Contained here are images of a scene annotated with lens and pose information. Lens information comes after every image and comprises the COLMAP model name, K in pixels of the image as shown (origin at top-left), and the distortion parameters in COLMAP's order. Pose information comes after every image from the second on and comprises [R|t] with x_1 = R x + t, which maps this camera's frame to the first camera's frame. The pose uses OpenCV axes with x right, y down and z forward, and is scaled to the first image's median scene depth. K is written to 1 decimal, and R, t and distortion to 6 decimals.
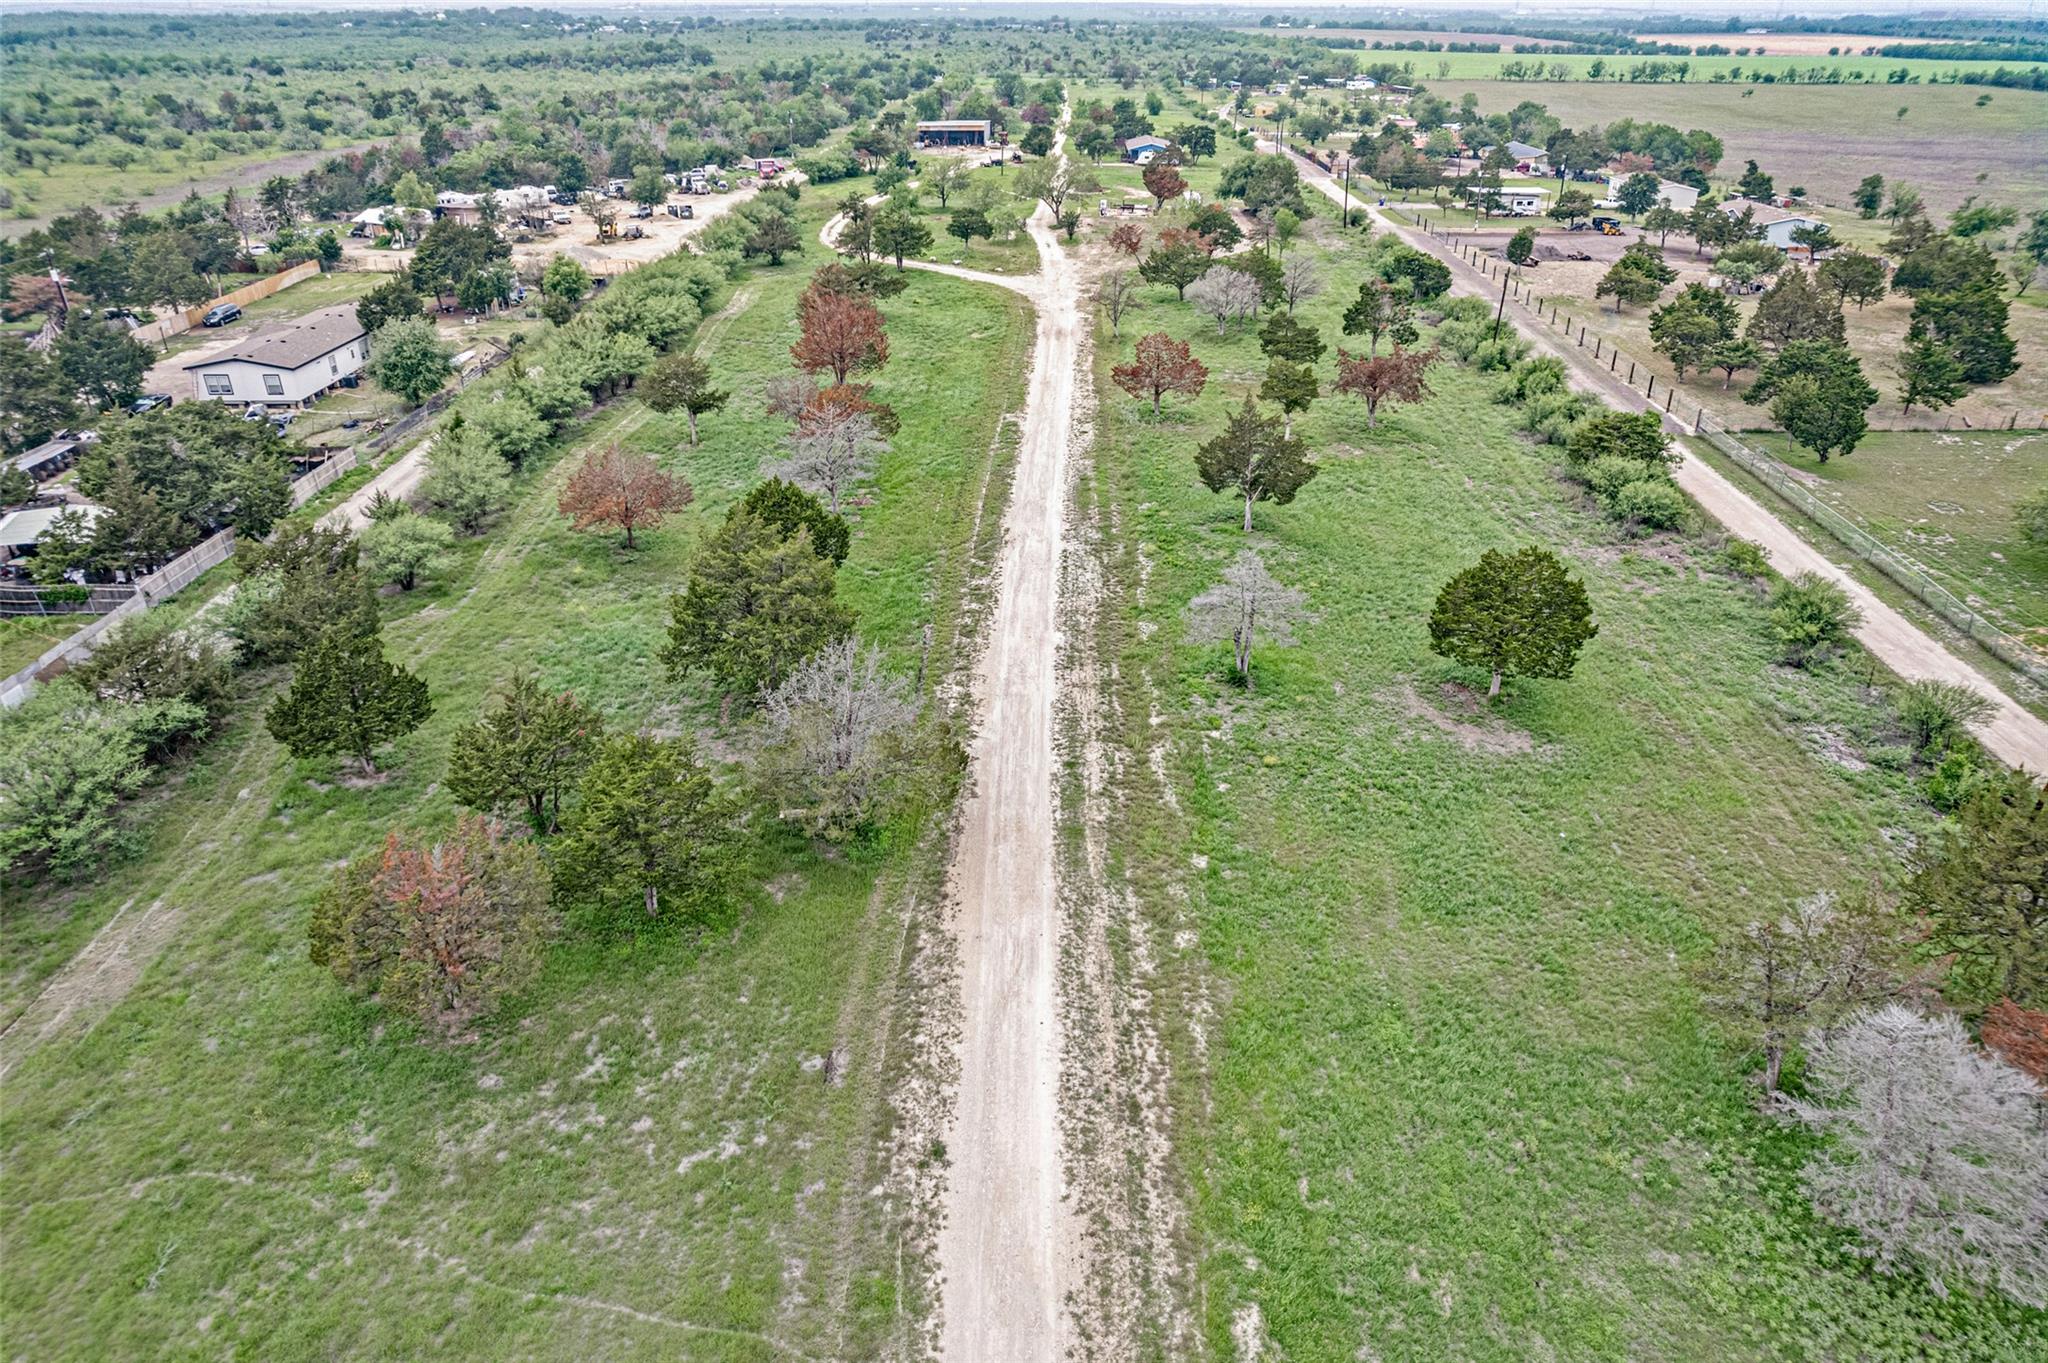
lens RADIAL K [[1294.3, 0, 1024.0], [0, 1294.3, 681.5], [0, 0, 1]] dist [-0.073639, 0.067187]
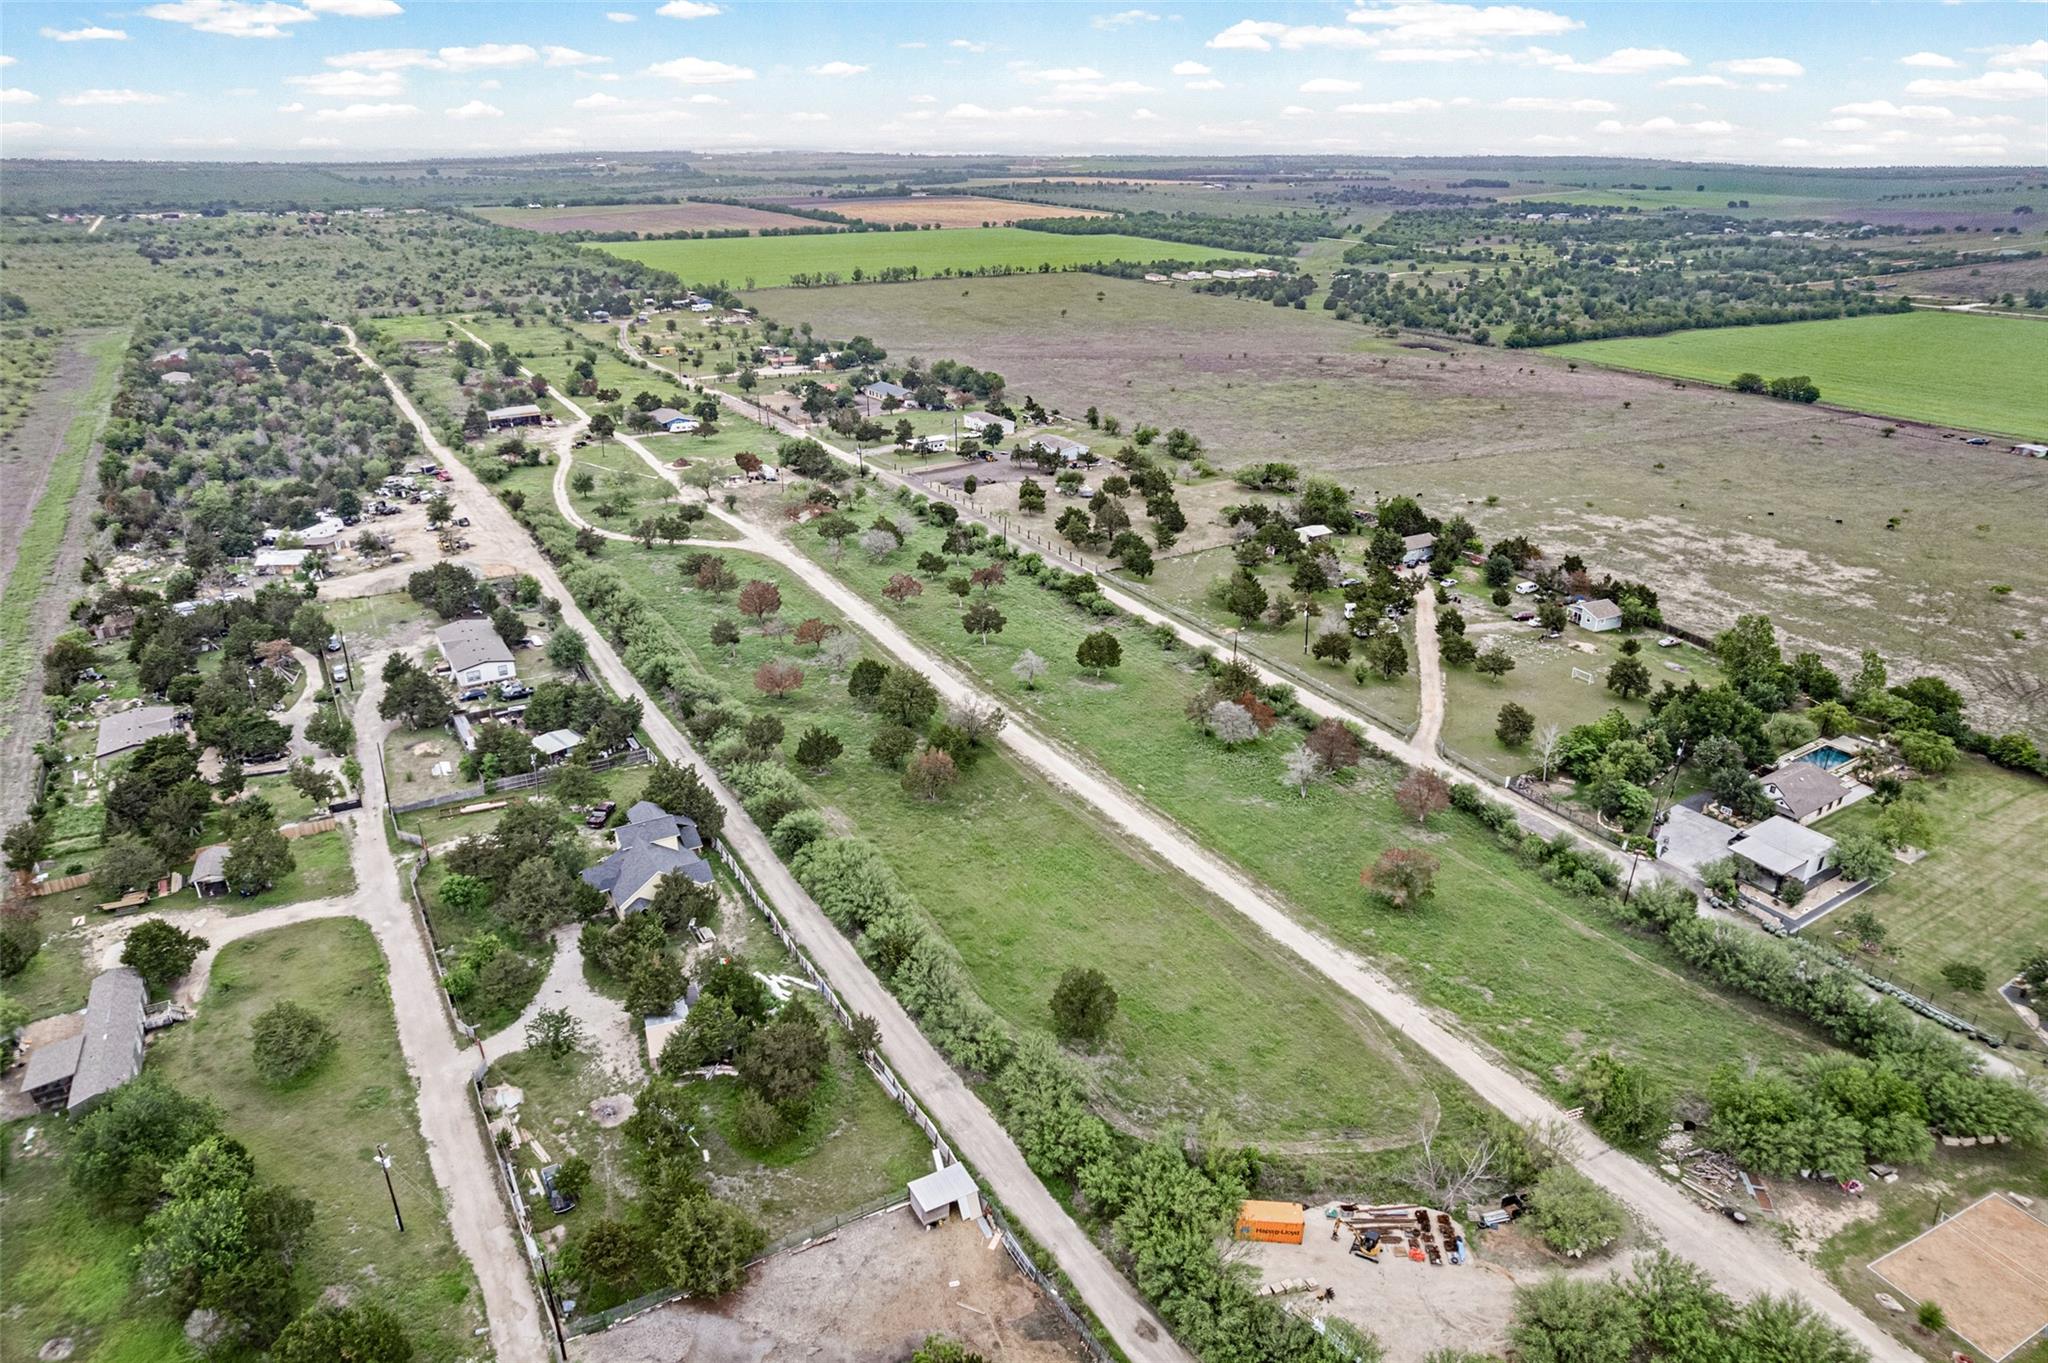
lens RADIAL K [[1302.0, 0, 1016.6], [0, 1302.0, 684.5], [0, 0, 1]] dist [-0.071328, 0.063258]
pose [[0.844198, -0.210238, 0.493082, -0.345951], [0.250550, 0.967967, -0.016246, 0.007841], [-0.473871, 0.137257, 0.869831, -0.427484]]
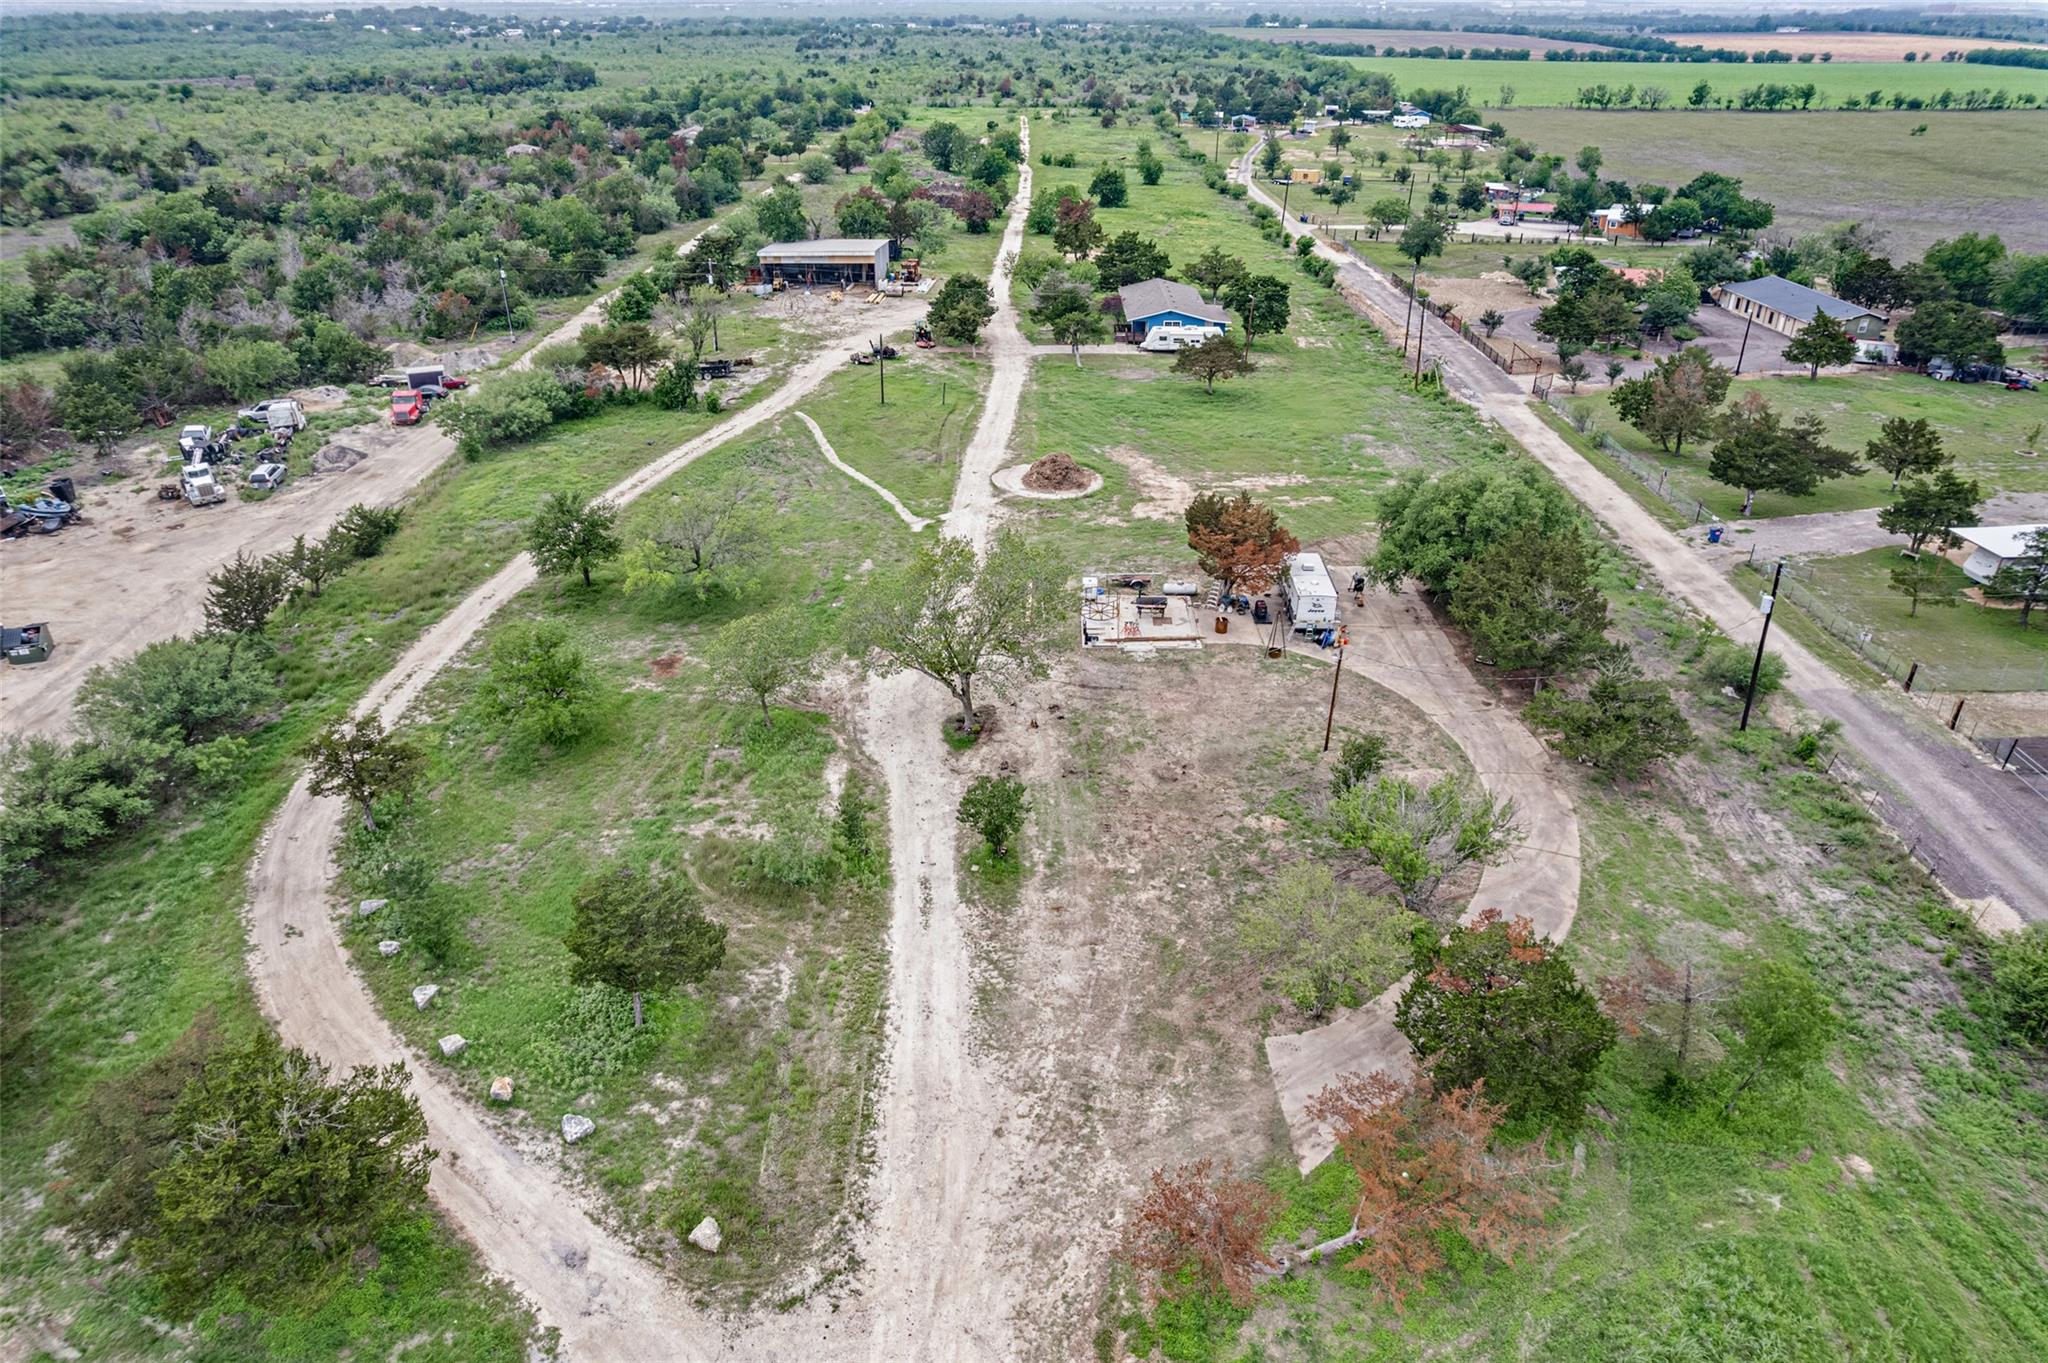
lens RADIAL K [[1302.0, 0, 1016.6], [0, 1302.0, 684.5], [0, 0, 1]] dist [-0.071328, 0.063258]
pose [[0.999861, -0.009141, 0.013932, 0.023111], [0.009080, 0.999949, 0.004475, -0.241350], [-0.013972, -0.004348, 0.999893, 0.413555]]
